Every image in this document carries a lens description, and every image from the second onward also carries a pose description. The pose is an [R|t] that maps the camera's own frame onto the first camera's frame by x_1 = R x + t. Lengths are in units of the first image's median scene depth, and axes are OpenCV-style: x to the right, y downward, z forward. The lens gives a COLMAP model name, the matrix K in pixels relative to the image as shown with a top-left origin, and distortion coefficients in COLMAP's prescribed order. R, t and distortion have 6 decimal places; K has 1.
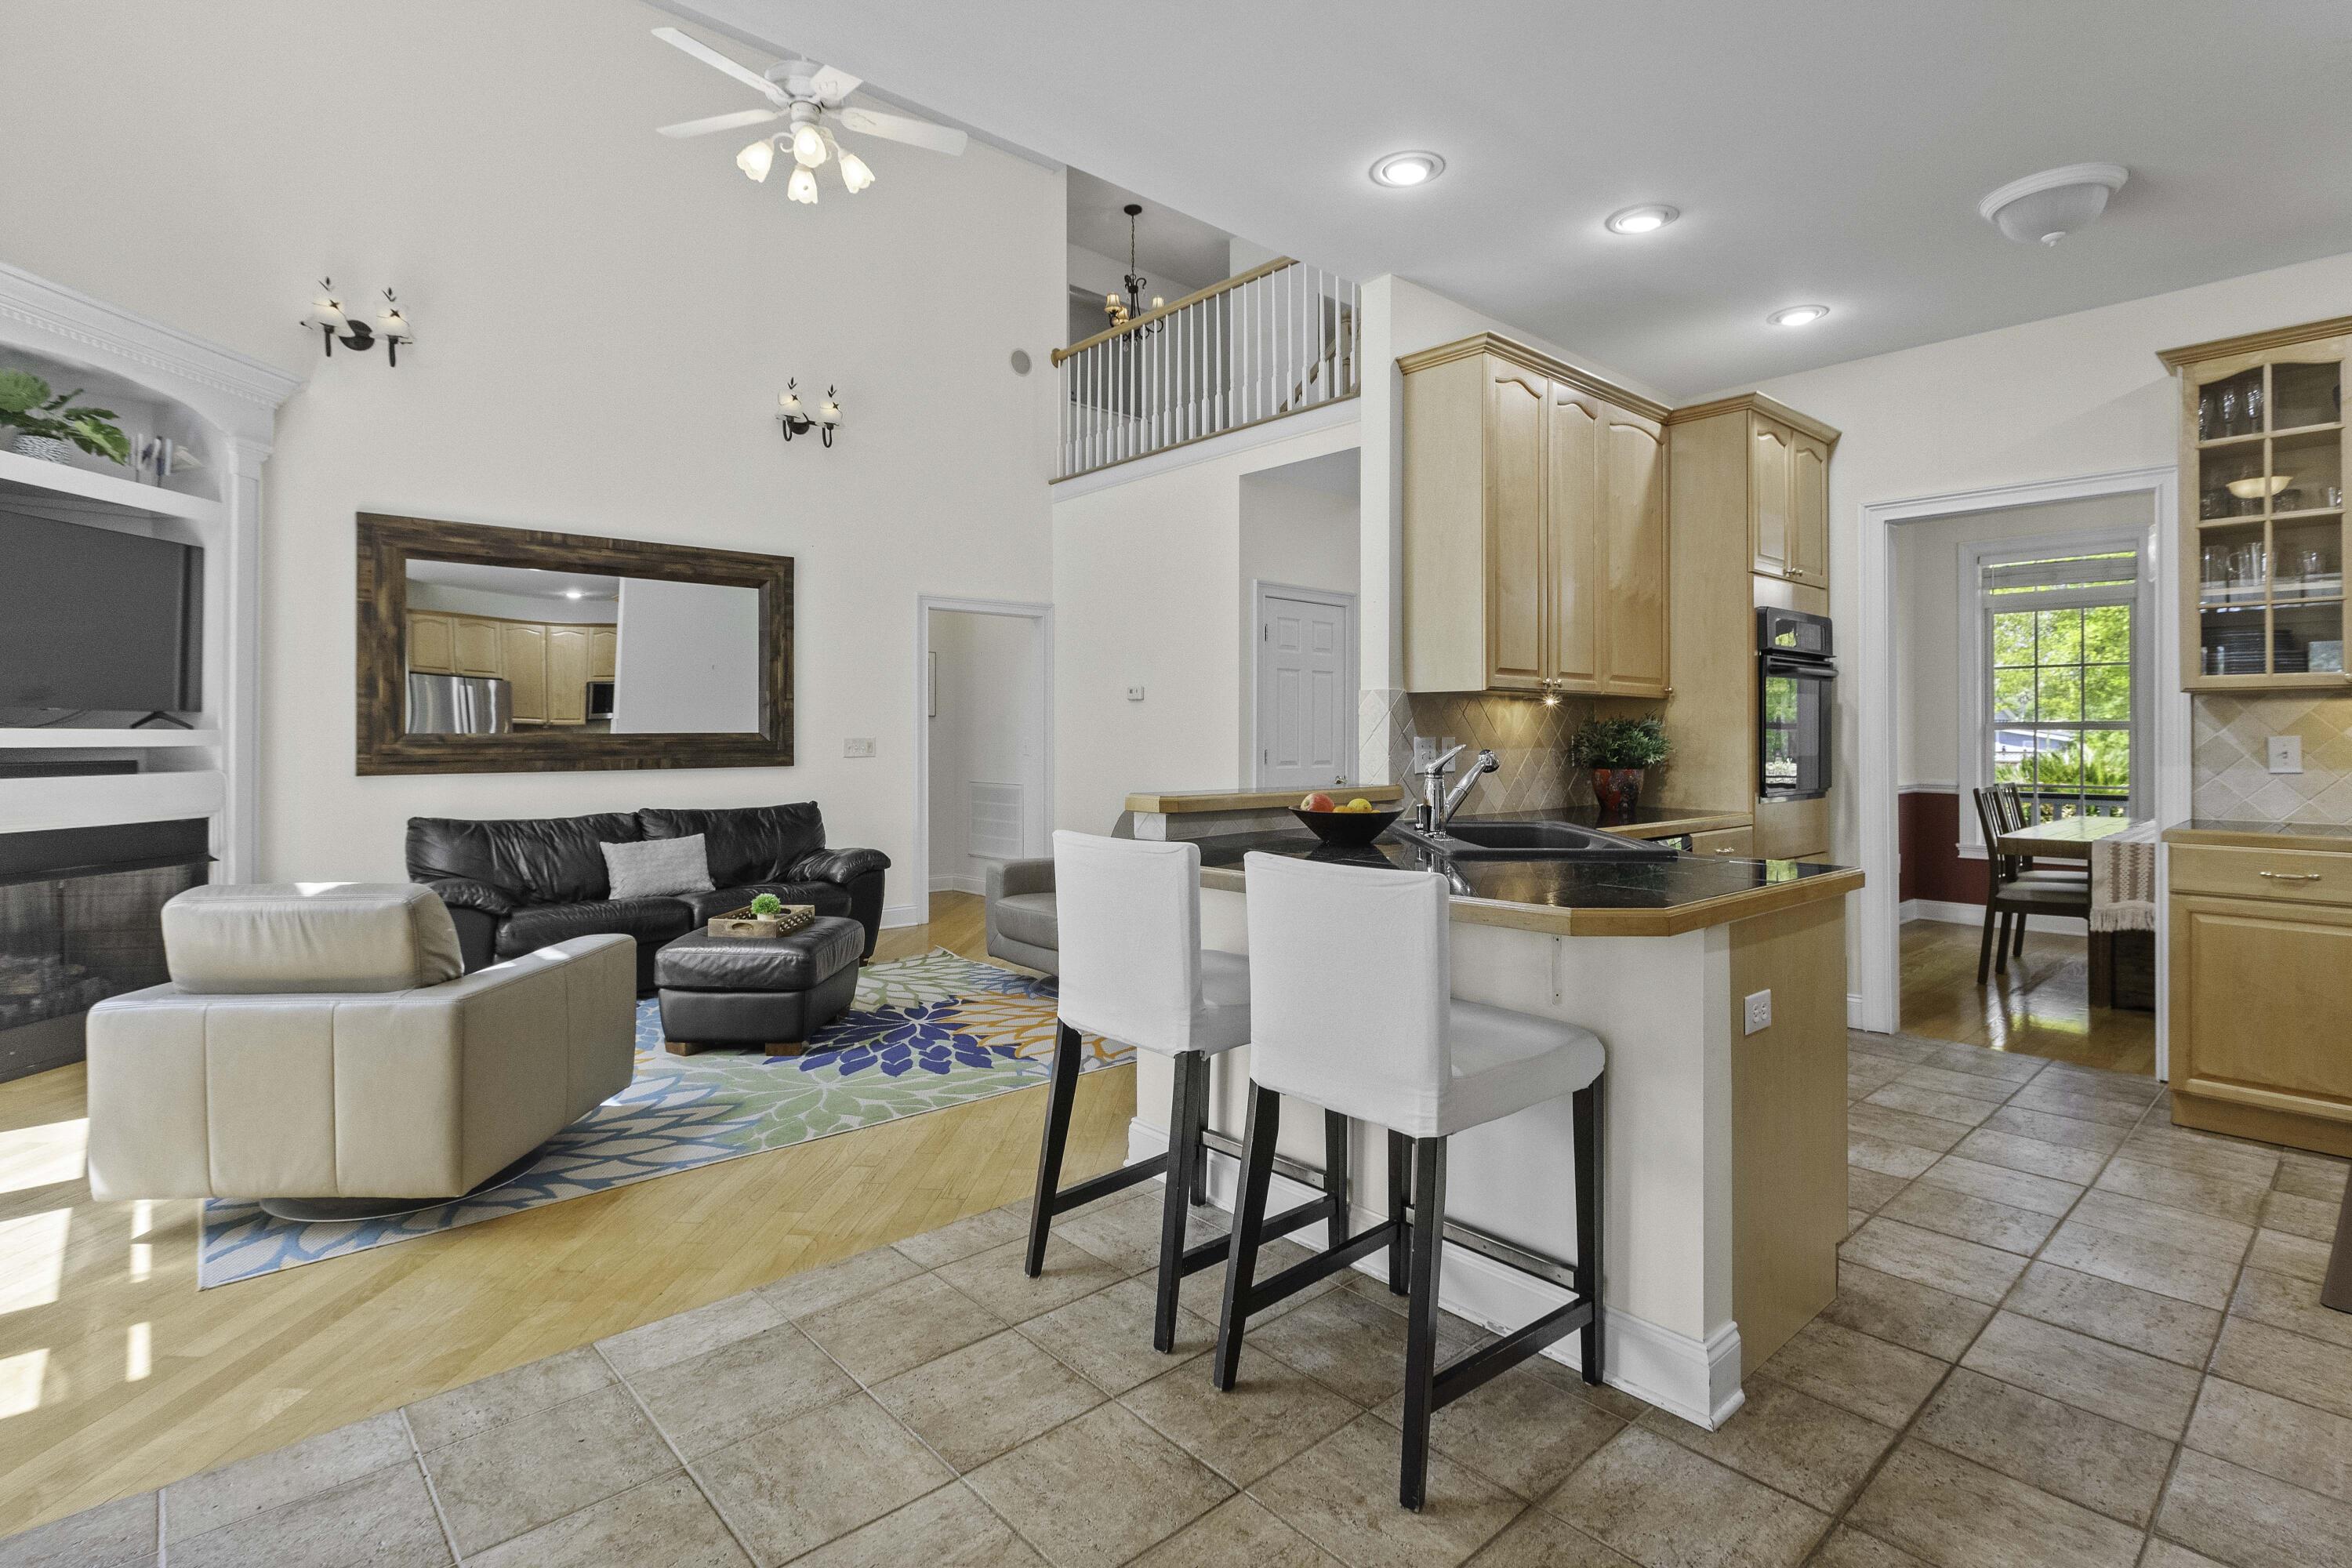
lens RADIAL K [[1127.0, 0, 1149.2], [0, 1127.0, 728.7], [0, 0, 1]] dist [-0.000330, -0.000408]
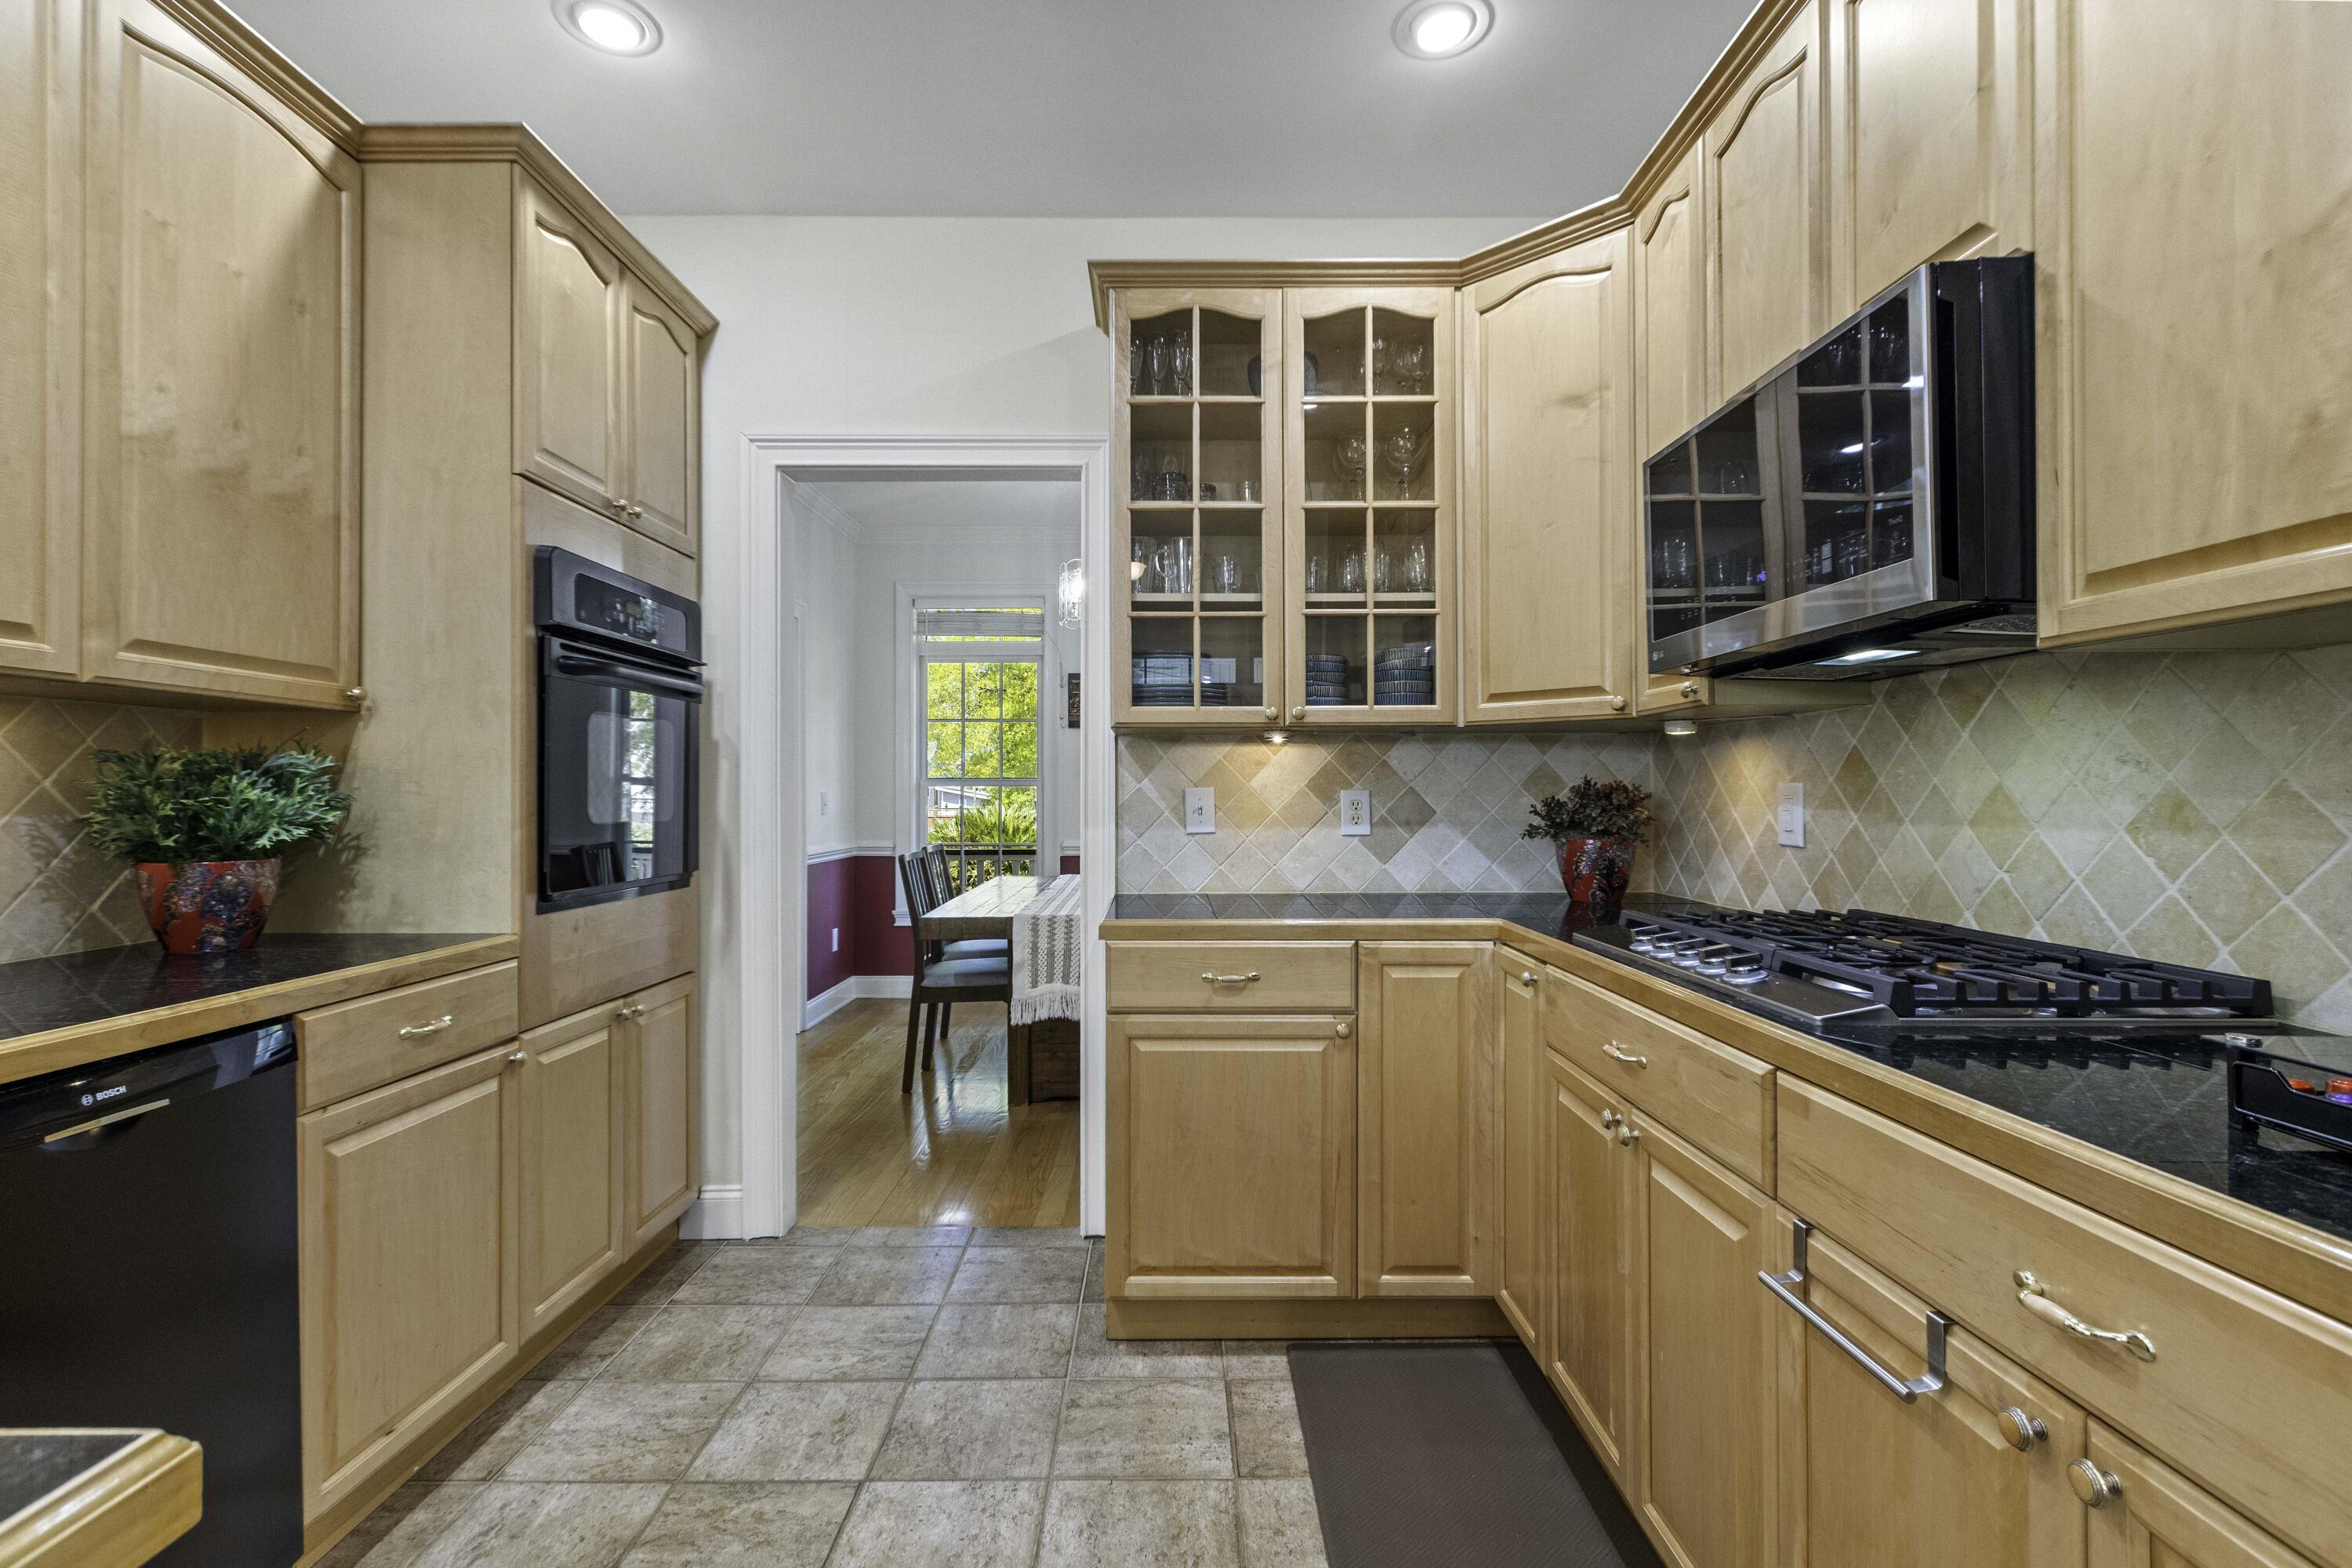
lens RADIAL K [[1128.5, 0, 1176.0], [0, 1128.5, 784.0], [0, 0, 1]] dist [0.002067, -0.000109]
pose [[0.659792, 0.004581, 0.751435, 0.318144], [-0.002245, 0.999989, -0.004125, 0.005868], [-0.751445, 0.001034, 0.659795, 0.394409]]
